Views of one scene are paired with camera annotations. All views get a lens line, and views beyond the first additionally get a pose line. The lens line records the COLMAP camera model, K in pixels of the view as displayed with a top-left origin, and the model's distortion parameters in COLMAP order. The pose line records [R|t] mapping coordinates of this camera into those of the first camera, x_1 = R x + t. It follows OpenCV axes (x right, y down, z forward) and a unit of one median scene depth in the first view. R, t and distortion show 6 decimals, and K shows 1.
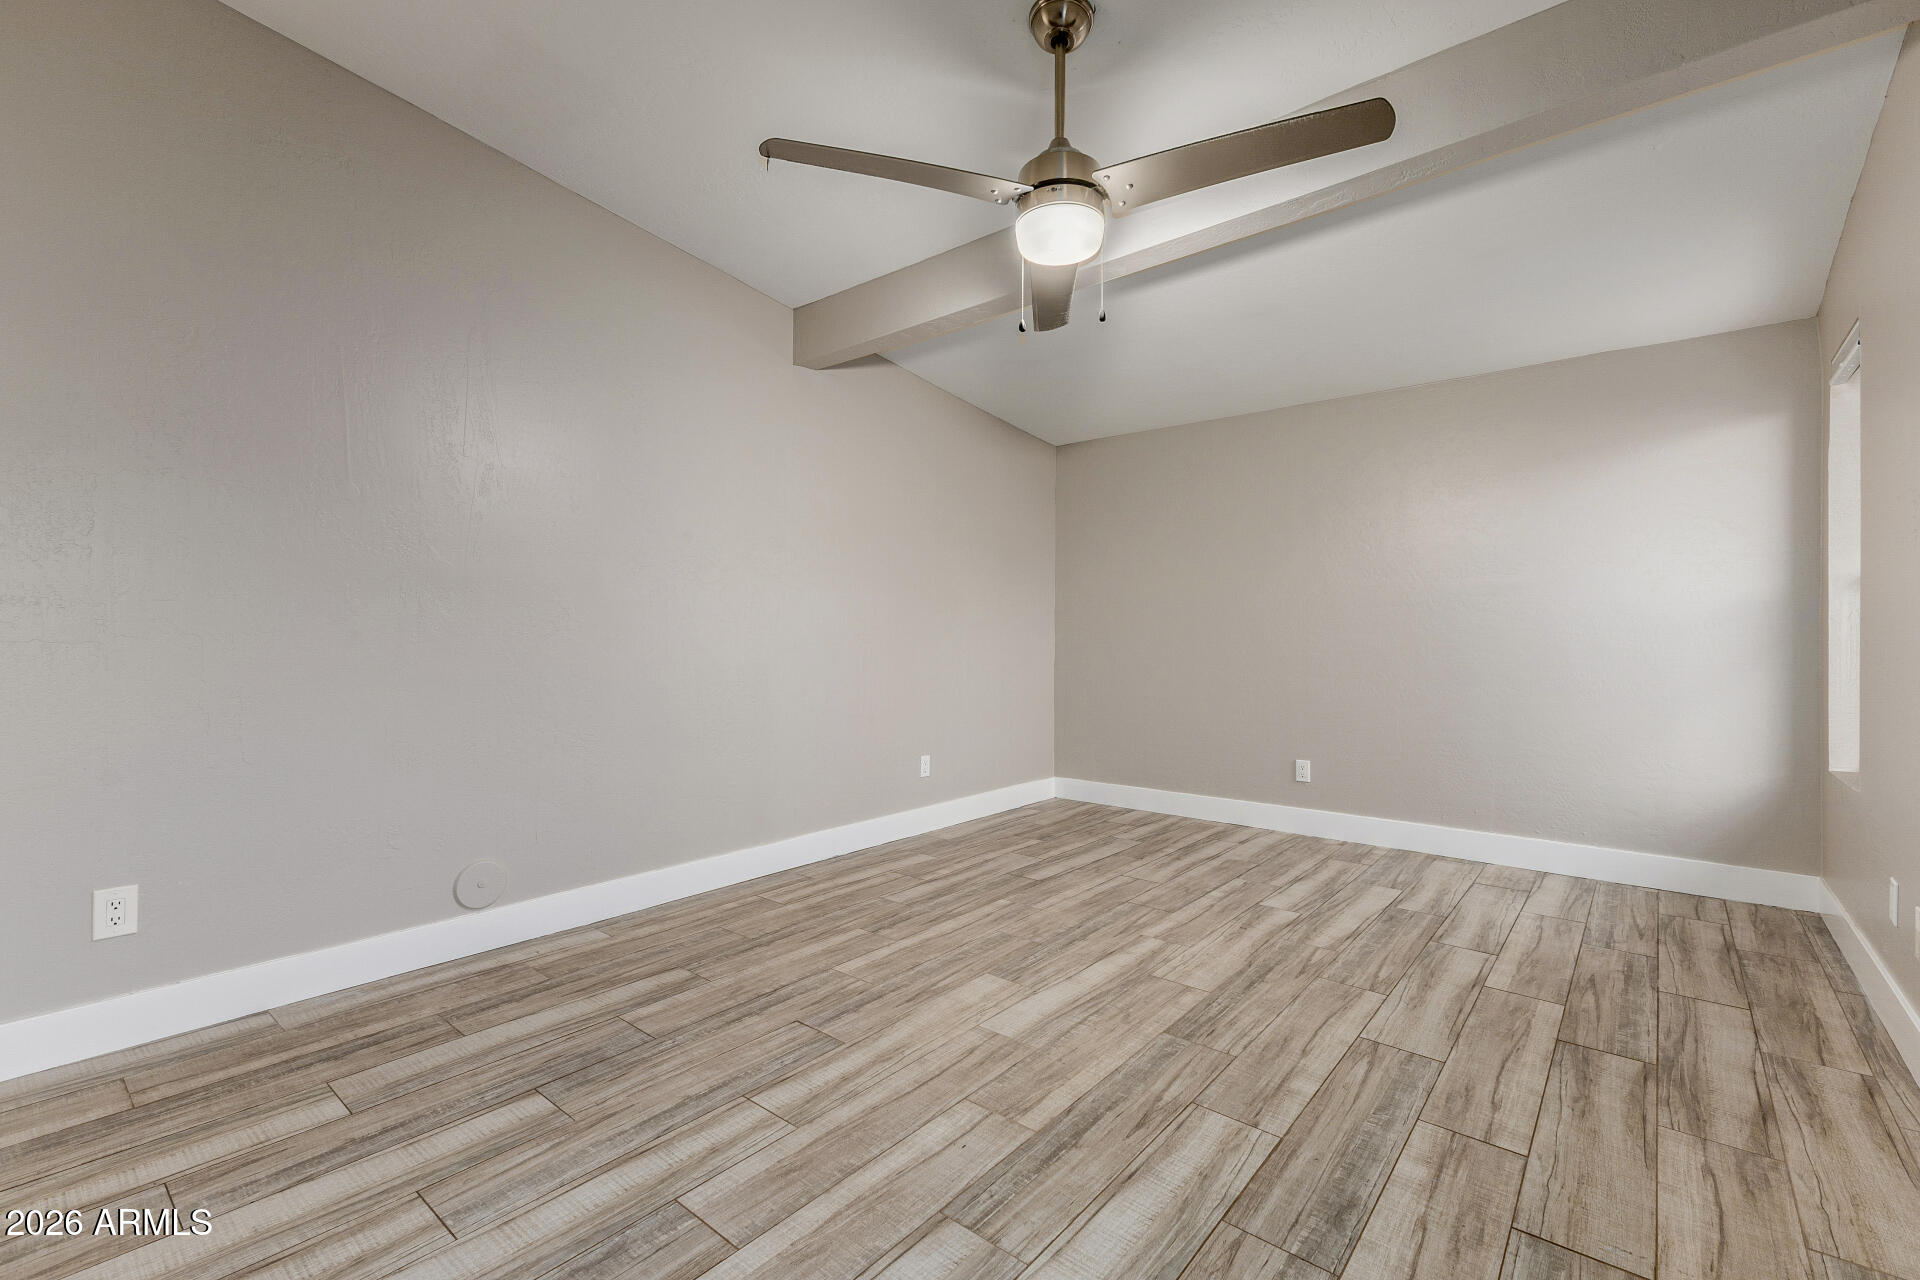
lens RADIAL K [[836.1, 0, 956.7], [0, 836.1, 646.6], [0, 0, 1]] dist [0.012768, -0.001806]
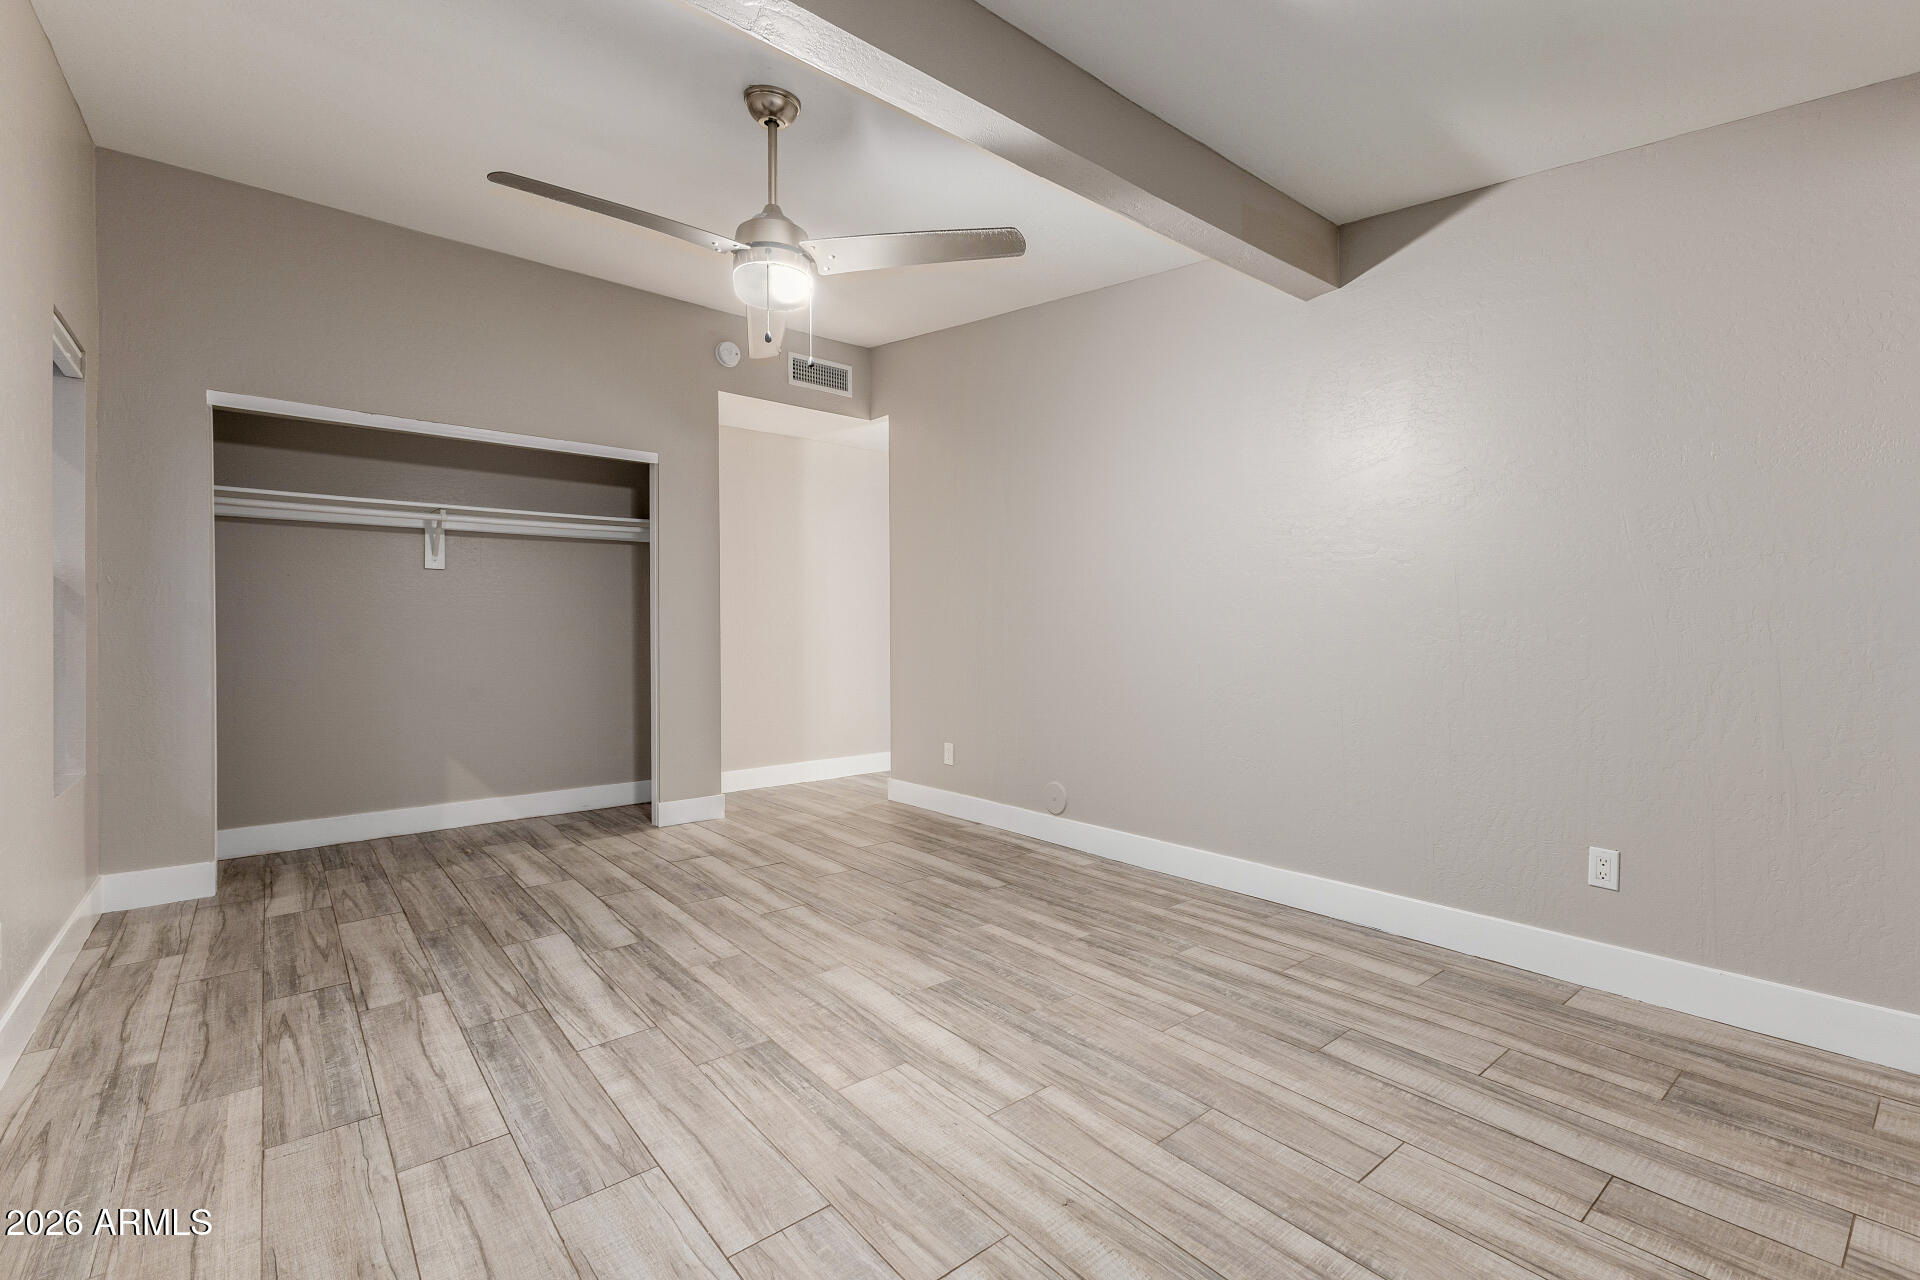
lens RADIAL K [[836.1, 0, 969.1], [0, 836.1, 631.8], [0, 0, 1]] dist [0.012768, -0.001806]
pose [[-0.182458, -0.001185, -0.983213, 1.156185], [-0.007736, 0.999970, 0.000231, -0.015263], [0.983183, 0.007648, -0.182462, 1.392717]]
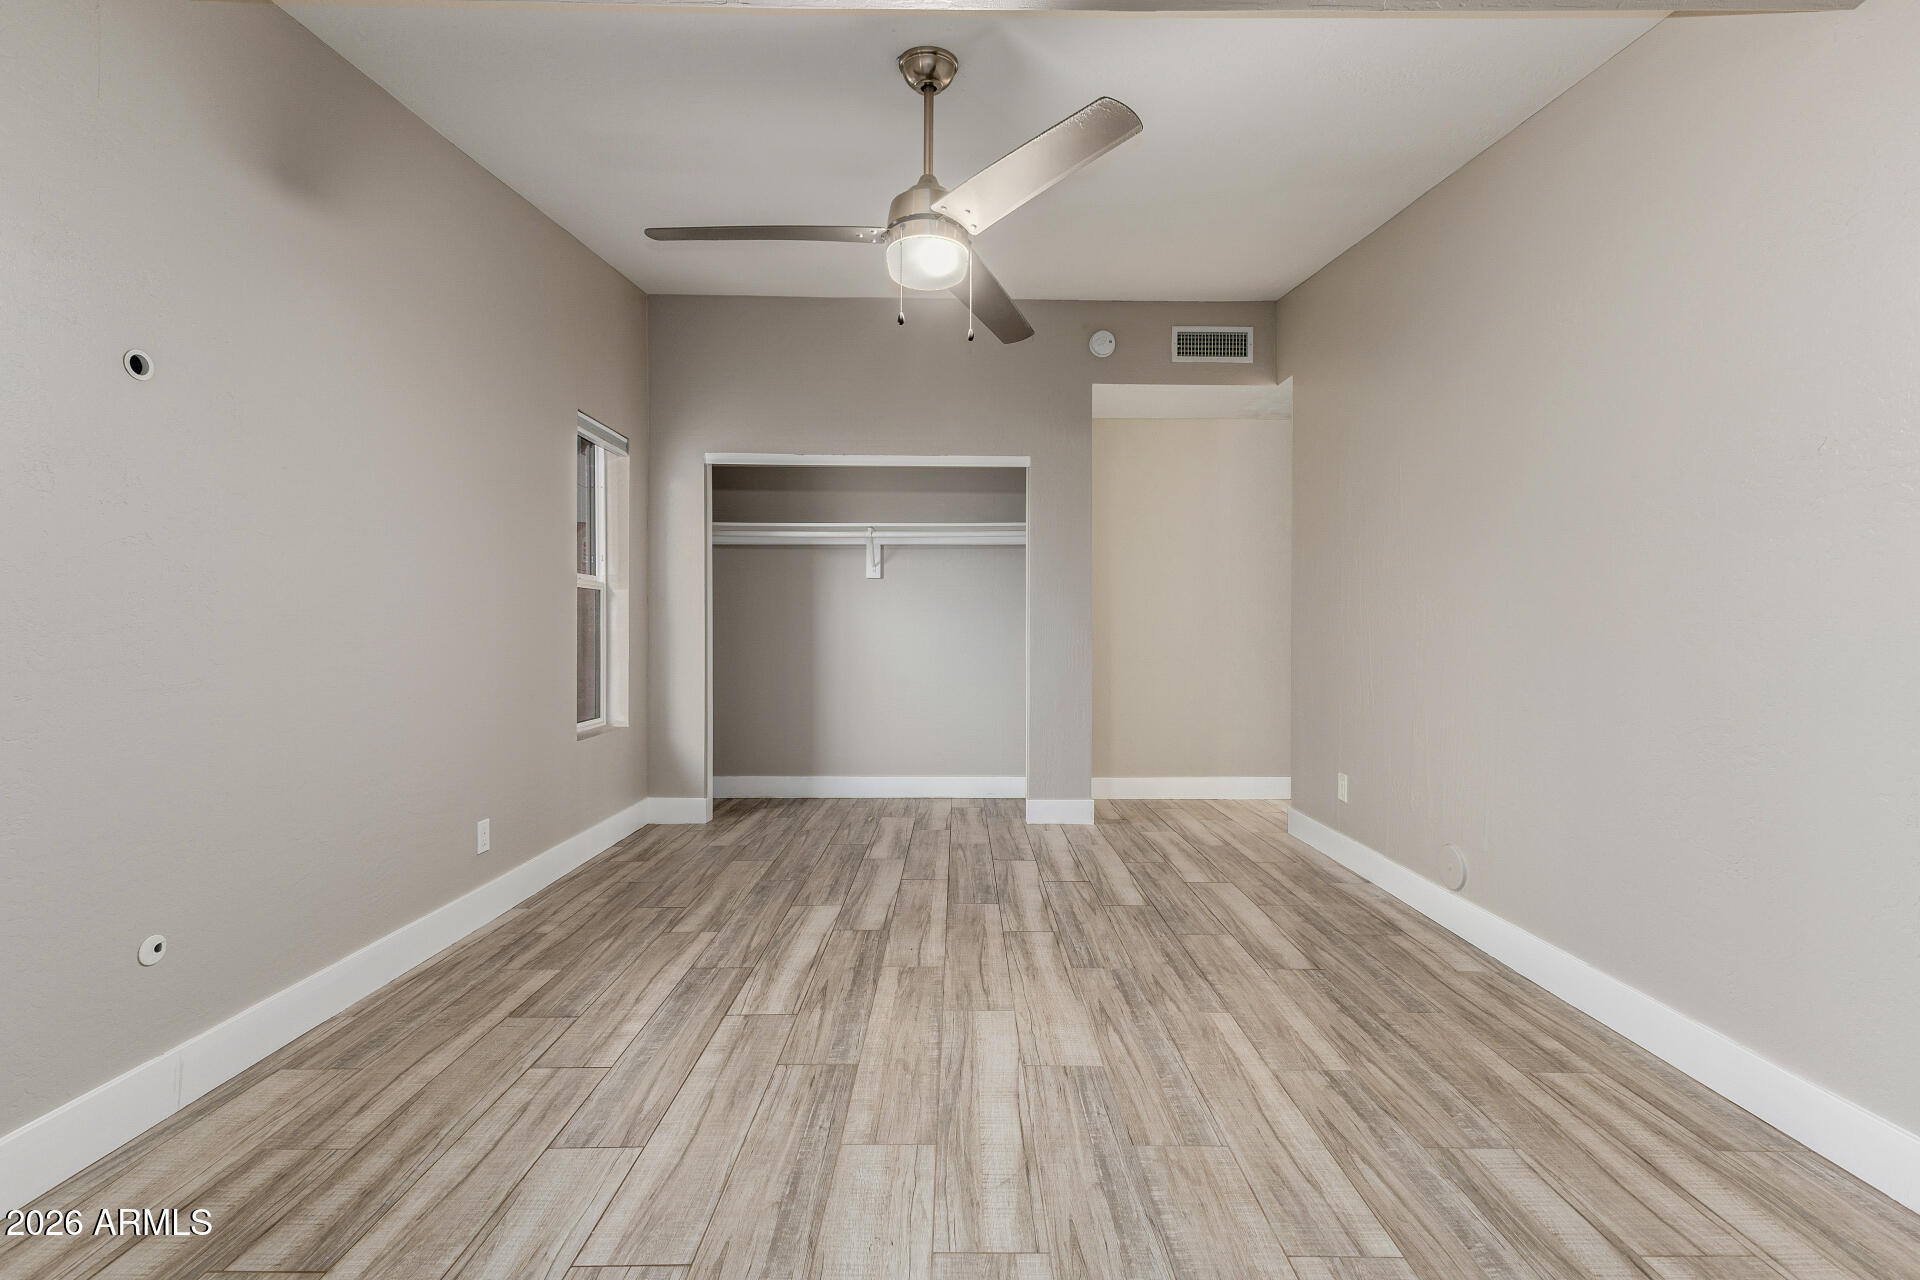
lens RADIAL K [[836.1, 0, 964.1], [0, 836.1, 634.6], [0, 0, 1]] dist [0.012768, -0.001806]
pose [[-0.765606, -0.002007, -0.643306, 0.746191], [-0.011355, 0.999881, 0.010395, -0.021800], [0.643209, 0.015264, -0.765538, 1.762481]]
